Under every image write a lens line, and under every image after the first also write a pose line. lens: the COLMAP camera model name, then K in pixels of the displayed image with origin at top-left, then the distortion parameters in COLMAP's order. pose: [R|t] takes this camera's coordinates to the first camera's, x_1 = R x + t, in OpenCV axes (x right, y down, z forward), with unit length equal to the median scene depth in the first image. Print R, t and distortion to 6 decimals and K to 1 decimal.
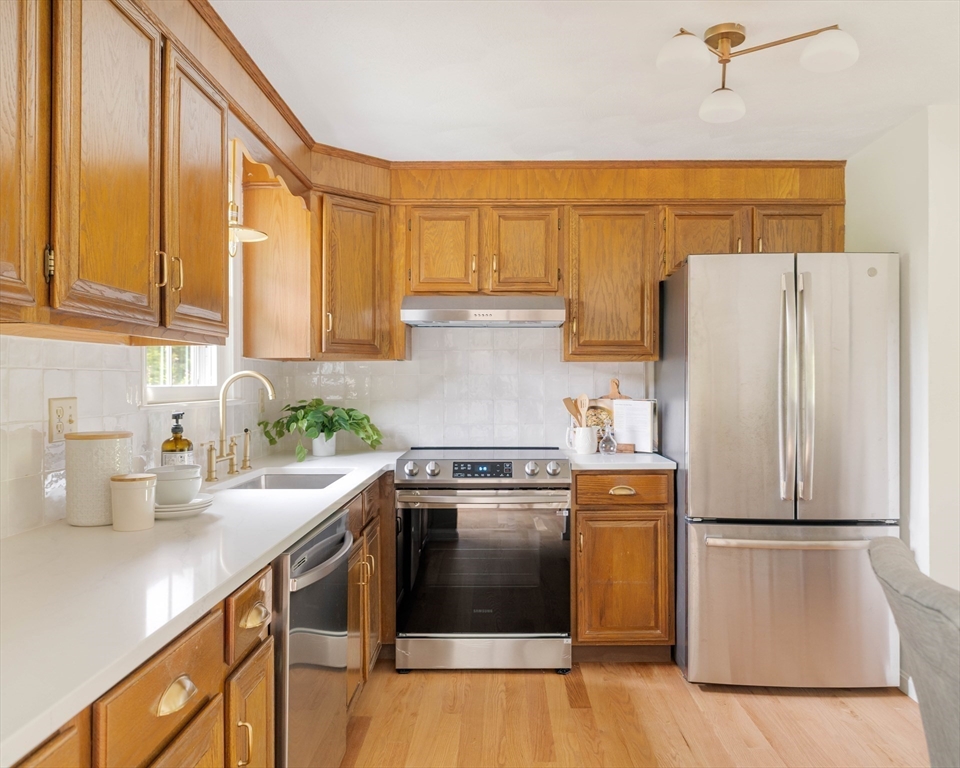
lens RADIAL K [[756.0, 0, 480.8], [0, 756.0, 381.2], [0, 0, 1]] dist [-0.001595, -0.000084]
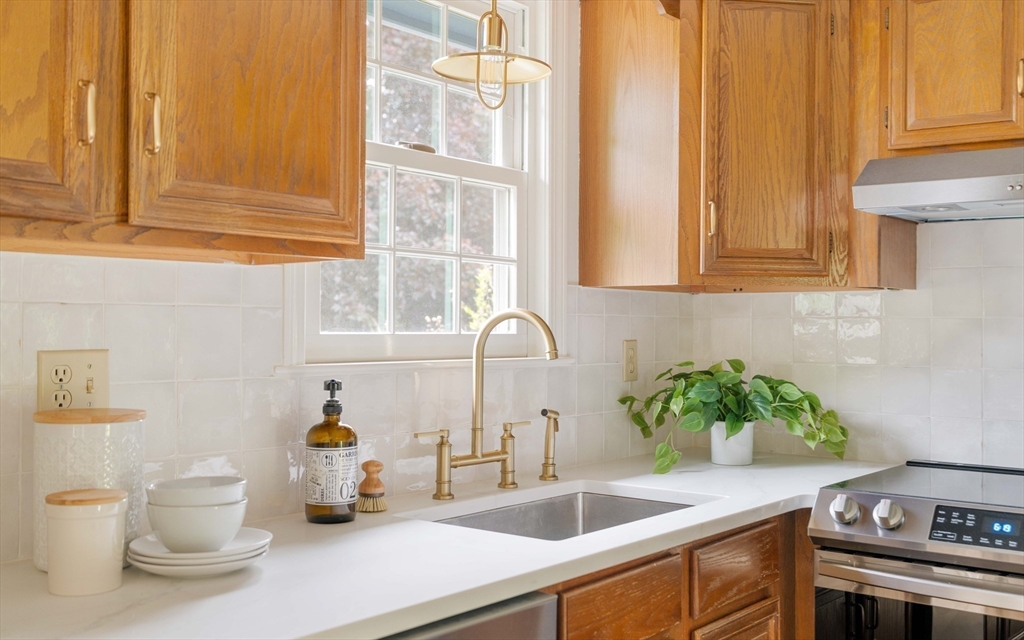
lens RADIAL K [[1054.5, 0, 512.4], [0, 1054.5, 322.2], [0, 0, 1]] dist [-0.018172, 0.000000]
pose [[0.793006, 0.005564, -0.609189, 0.145129], [-0.009330, 0.999952, -0.003012, -0.000891], [0.609143, 0.008073, 0.793020, 0.319937]]
